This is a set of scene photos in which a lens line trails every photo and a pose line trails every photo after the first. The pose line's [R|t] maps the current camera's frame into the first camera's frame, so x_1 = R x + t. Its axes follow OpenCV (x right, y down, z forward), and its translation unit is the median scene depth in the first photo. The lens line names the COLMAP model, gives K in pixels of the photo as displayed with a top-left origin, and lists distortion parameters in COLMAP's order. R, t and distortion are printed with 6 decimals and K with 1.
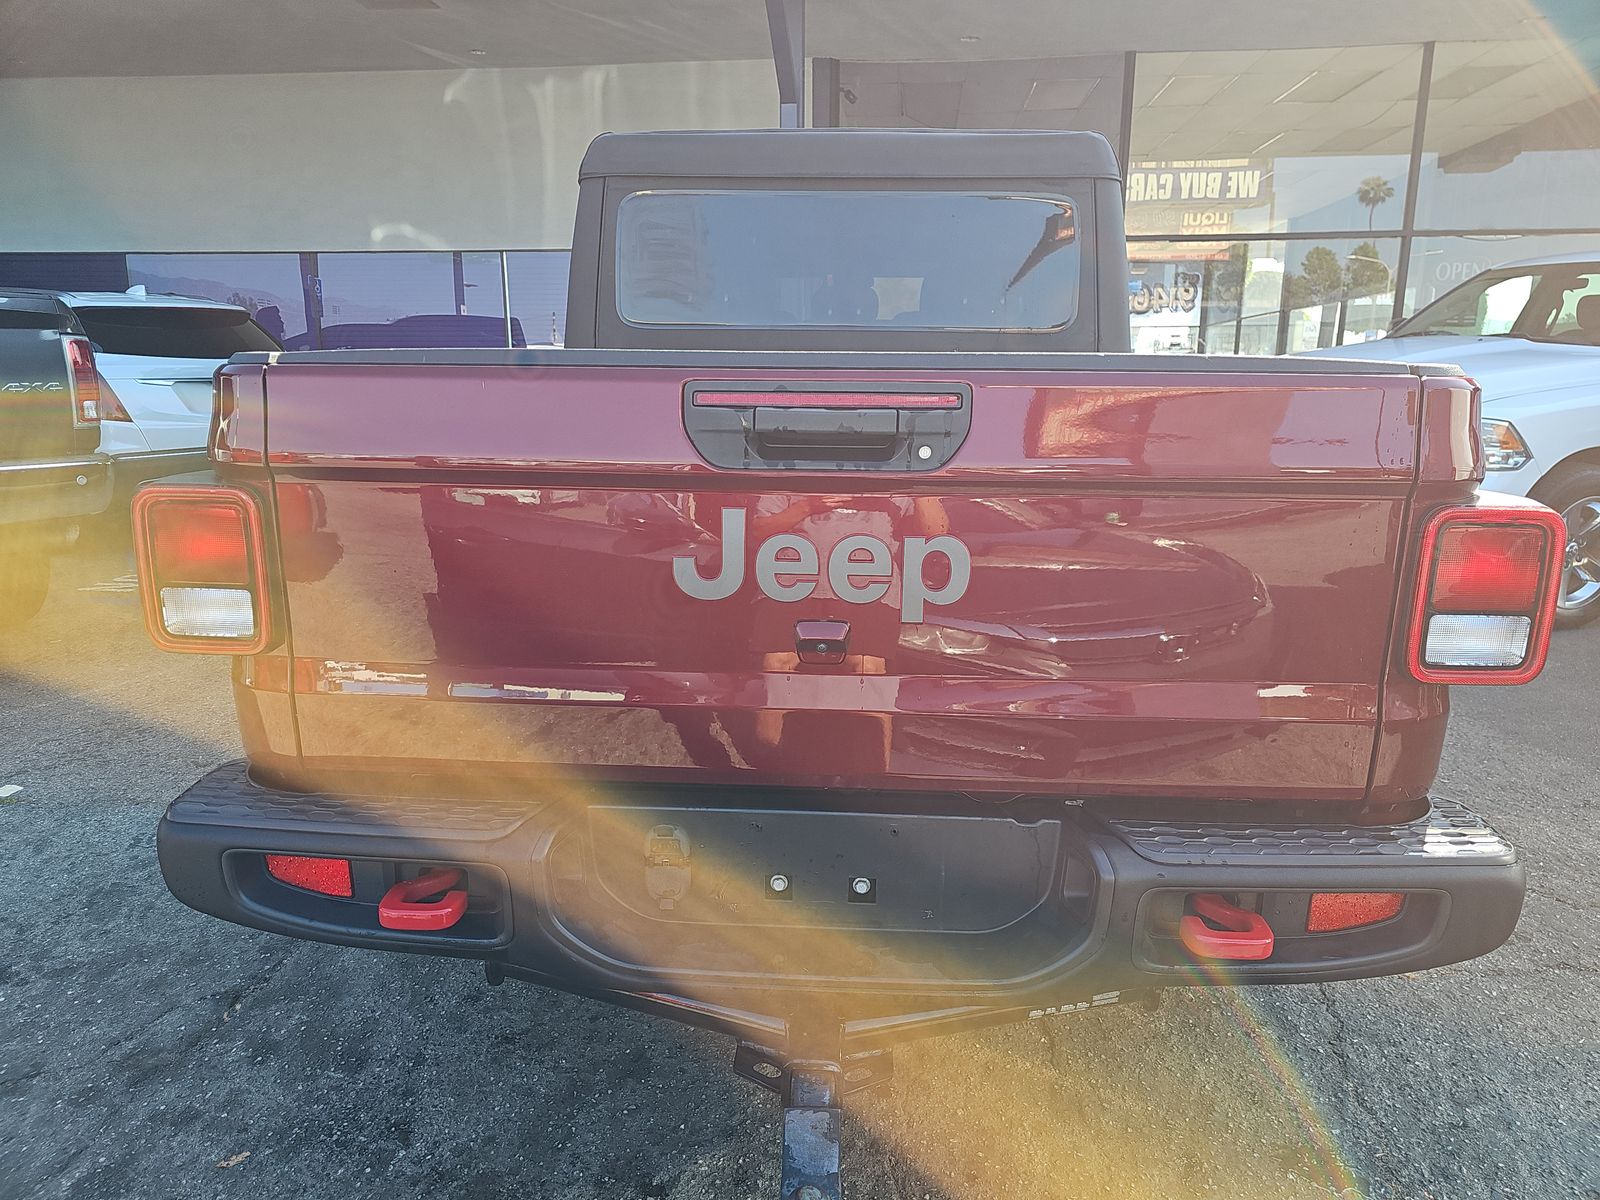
lens RADIAL K [[1059.0, 0, 799.5], [0, 1059.0, 600.4], [0, 0, 1]] dist [0.019749, -0.000382]
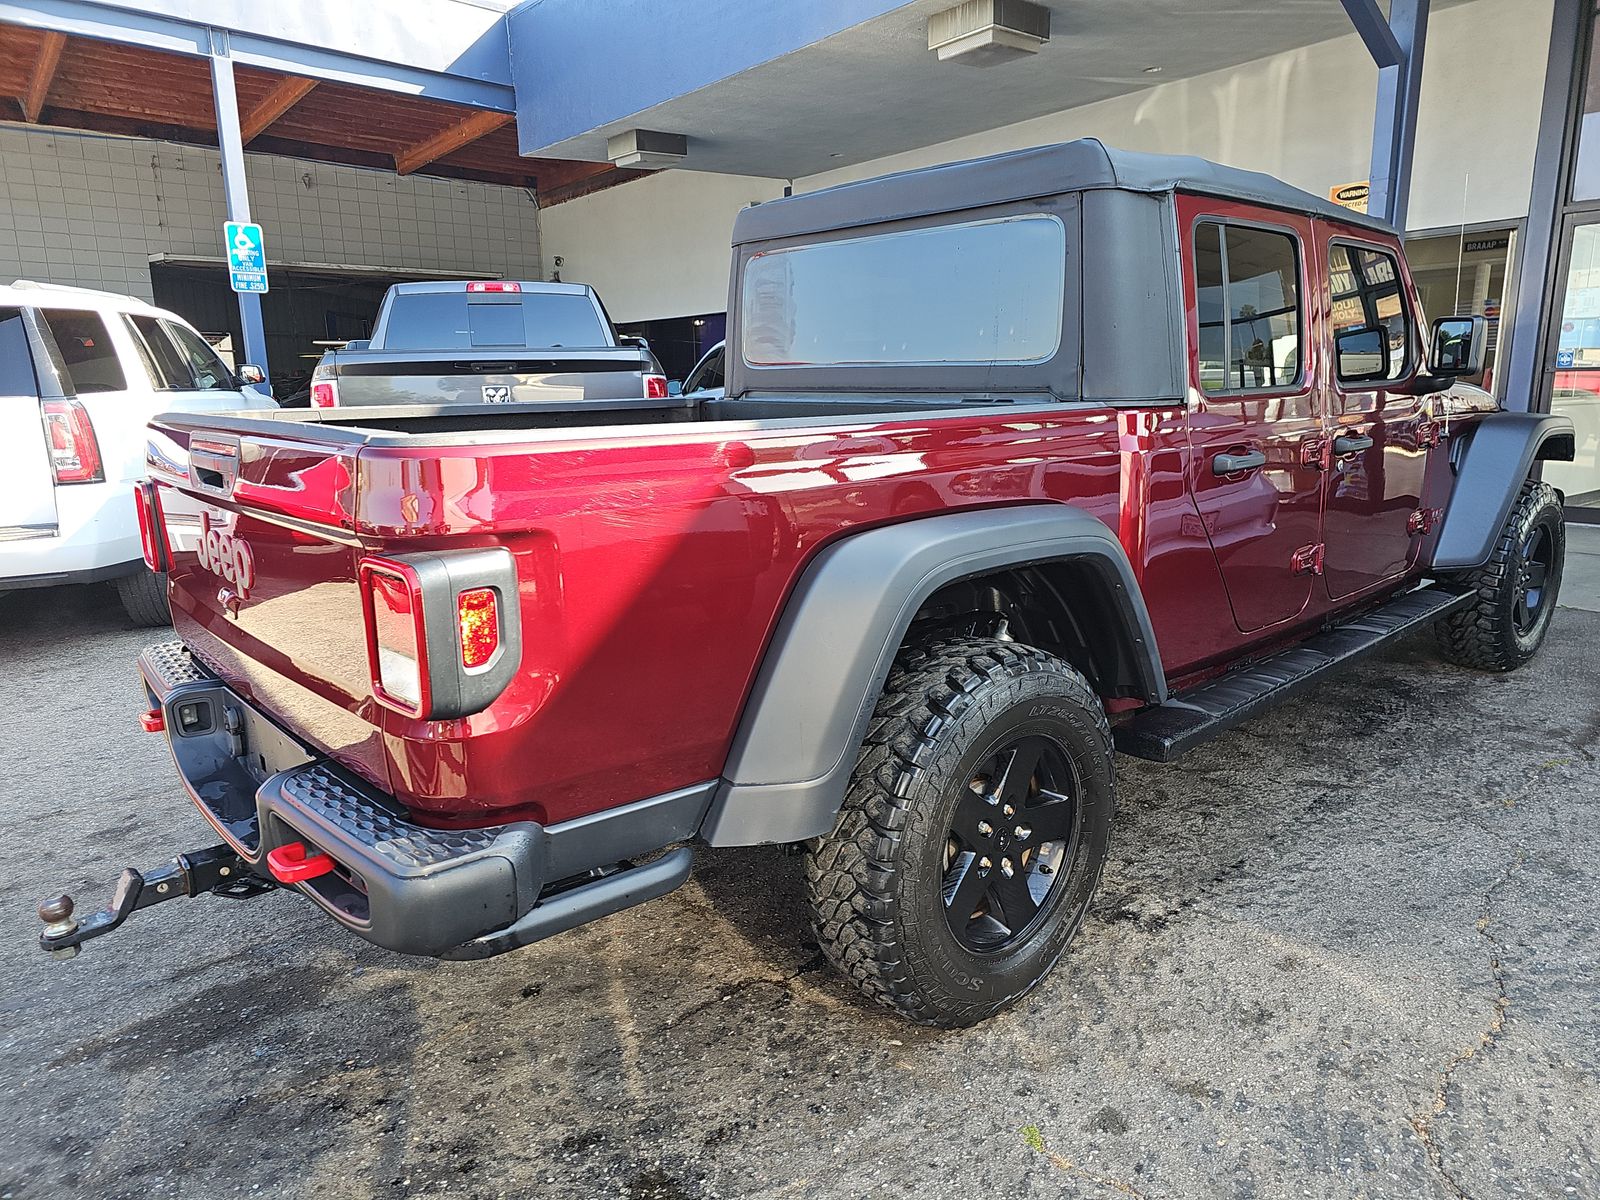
lens RADIAL K [[1059.0, 0, 799.9], [0, 1059.0, 598.8], [0, 0, 1]] dist [0.019749, -0.000382]
pose [[0.711459, 0.124130, -0.691678, 0.211980], [-0.126418, 0.990826, 0.047783, -0.018779], [0.691263, 0.053445, 0.720624, 0.056863]]
